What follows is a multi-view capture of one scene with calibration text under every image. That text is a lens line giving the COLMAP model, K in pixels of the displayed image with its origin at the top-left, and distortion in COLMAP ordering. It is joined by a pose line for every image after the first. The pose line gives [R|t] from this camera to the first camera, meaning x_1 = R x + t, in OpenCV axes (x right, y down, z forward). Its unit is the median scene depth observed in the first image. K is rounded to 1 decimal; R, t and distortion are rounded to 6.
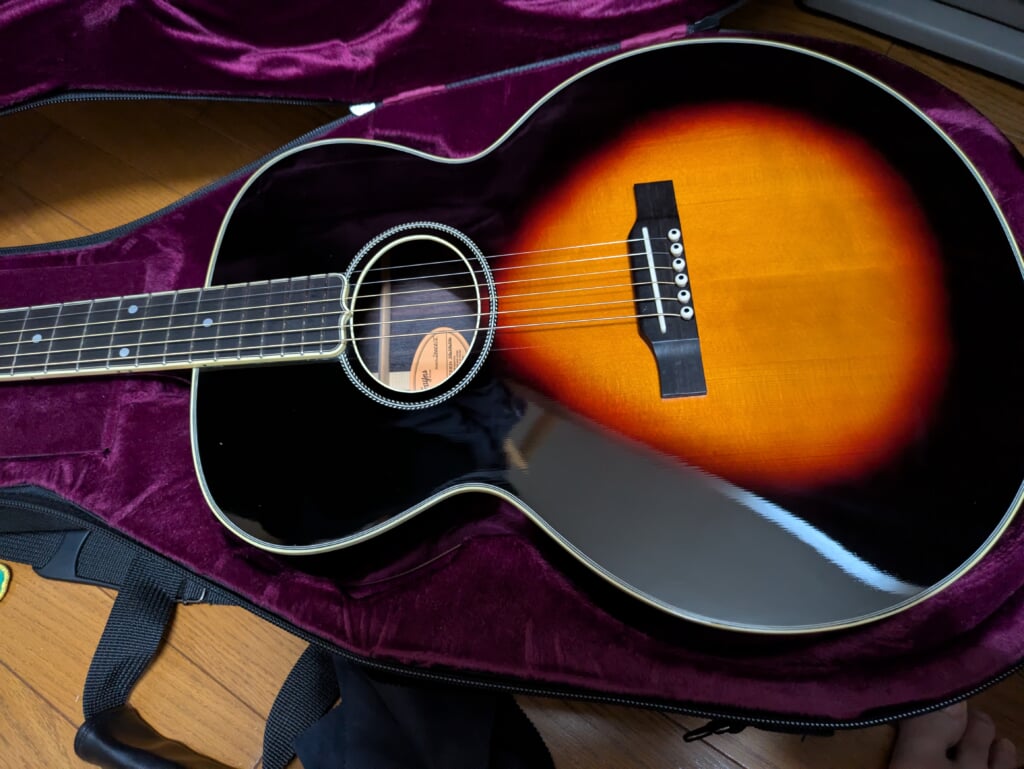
lens RADIAL K [[748.0, 0, 518.3], [0, 748.0, 345.0], [0, 0, 1]] dist [0.011770, -0.012839]
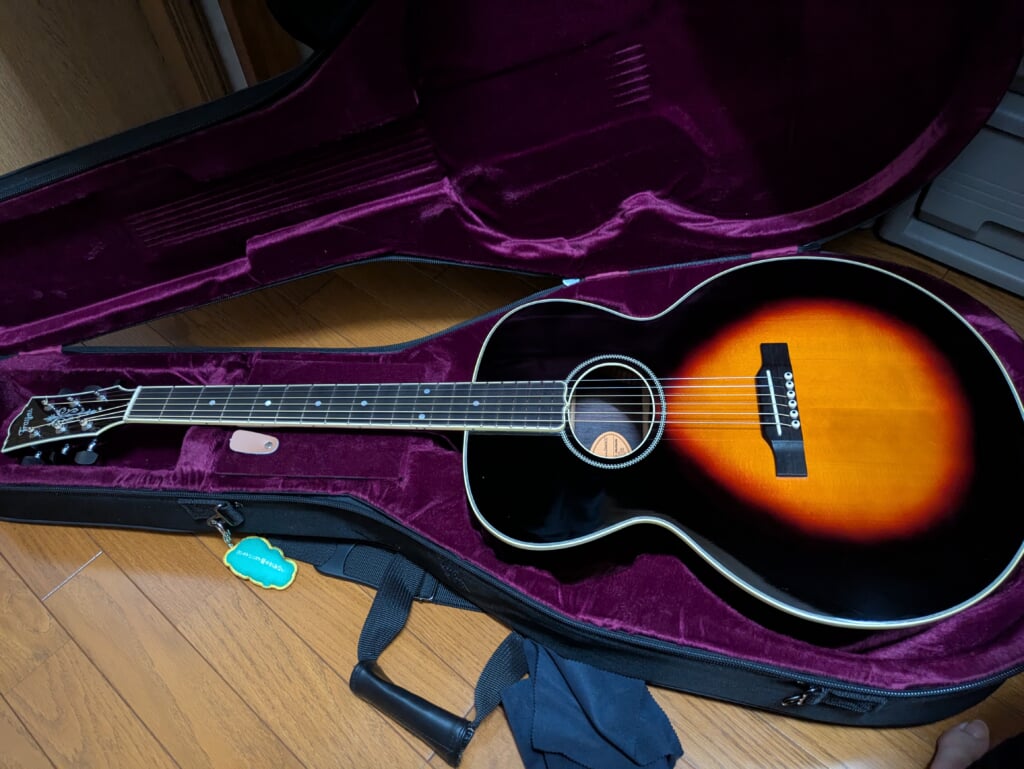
lens RADIAL K [[748.0, 0, 516.4], [0, 748.0, 388.3], [0, 0, 1]] dist [0.011770, -0.012839]
pose [[0.991023, 0.098947, -0.089904, -0.190015], [-0.113869, 0.977085, -0.179828, 0.203258], [0.070050, 0.188451, 0.979581, -0.503323]]
